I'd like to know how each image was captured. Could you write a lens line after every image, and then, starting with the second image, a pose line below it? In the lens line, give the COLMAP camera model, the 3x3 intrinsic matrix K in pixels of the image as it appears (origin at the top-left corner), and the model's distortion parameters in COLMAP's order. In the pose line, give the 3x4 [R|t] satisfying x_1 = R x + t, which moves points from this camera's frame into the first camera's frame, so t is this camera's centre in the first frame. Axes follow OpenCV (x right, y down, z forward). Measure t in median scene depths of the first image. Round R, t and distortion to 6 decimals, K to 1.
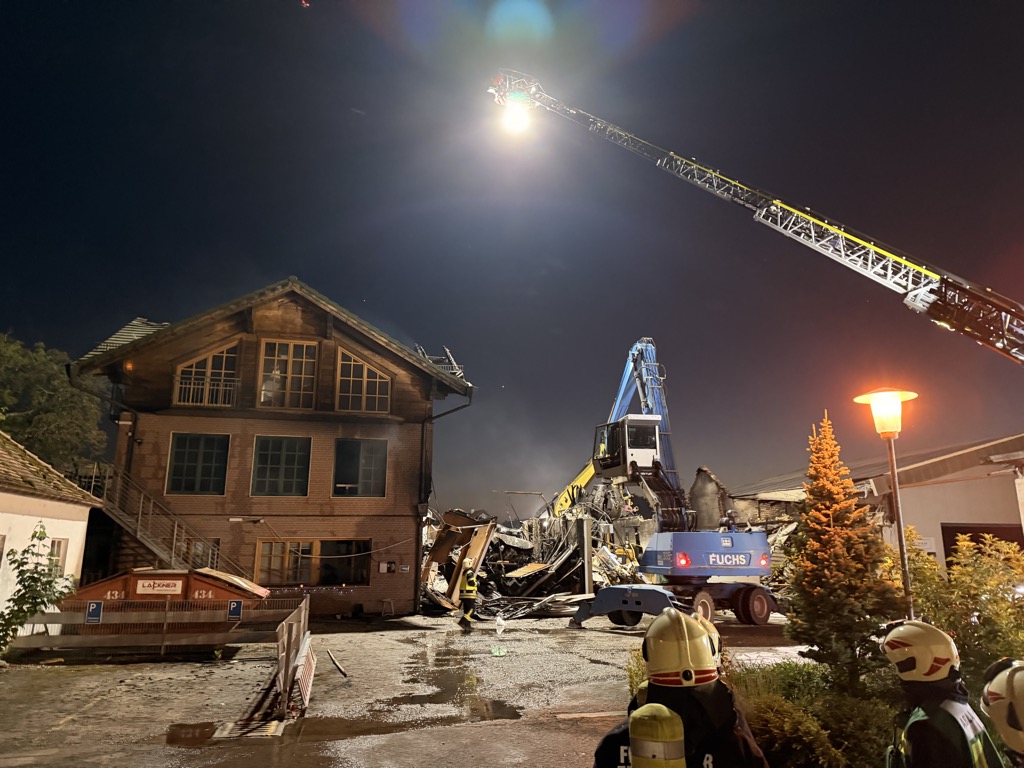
lens RADIAL K [[711.2, 0, 504.7], [0, 711.2, 384.8], [0, 0, 1]] dist [0.156493, -0.295115]
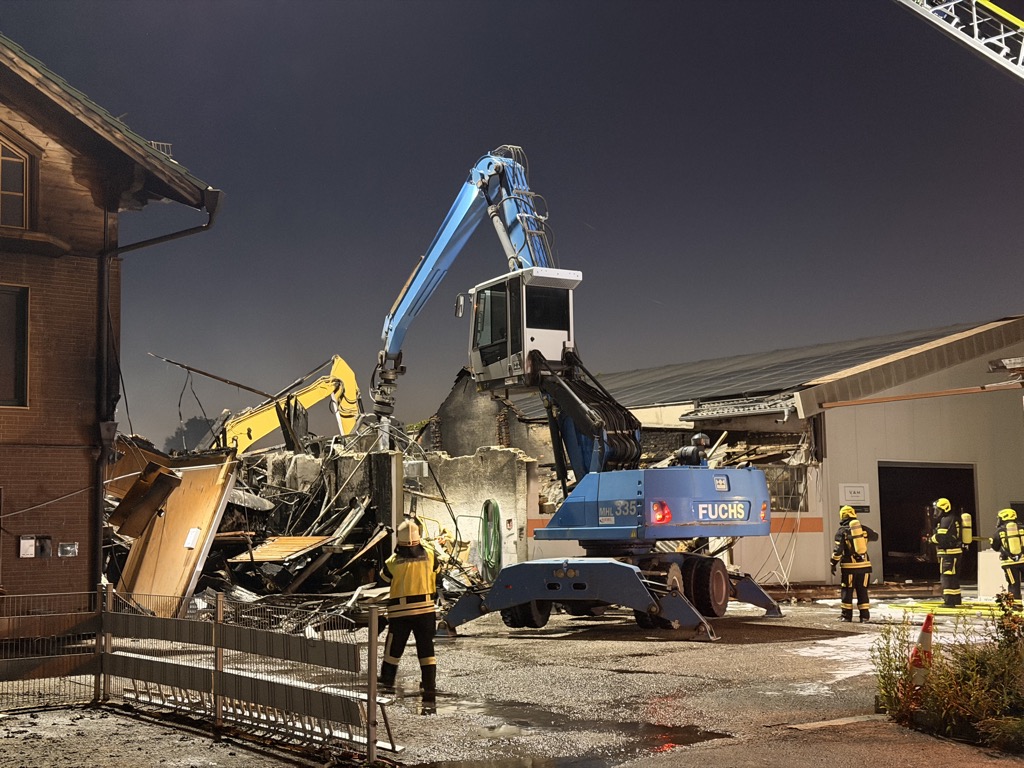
lens RADIAL K [[1422.2, 0, 515.7], [0, 1422.2, 392.1], [0, 0, 1]] dist [0.188399, -0.385531]
pose [[0.905355, 0.023078, 0.424028, -0.284640], [-0.077688, 0.990672, 0.111956, 0.013517], [-0.417489, -0.134302, 0.898702, -0.008025]]
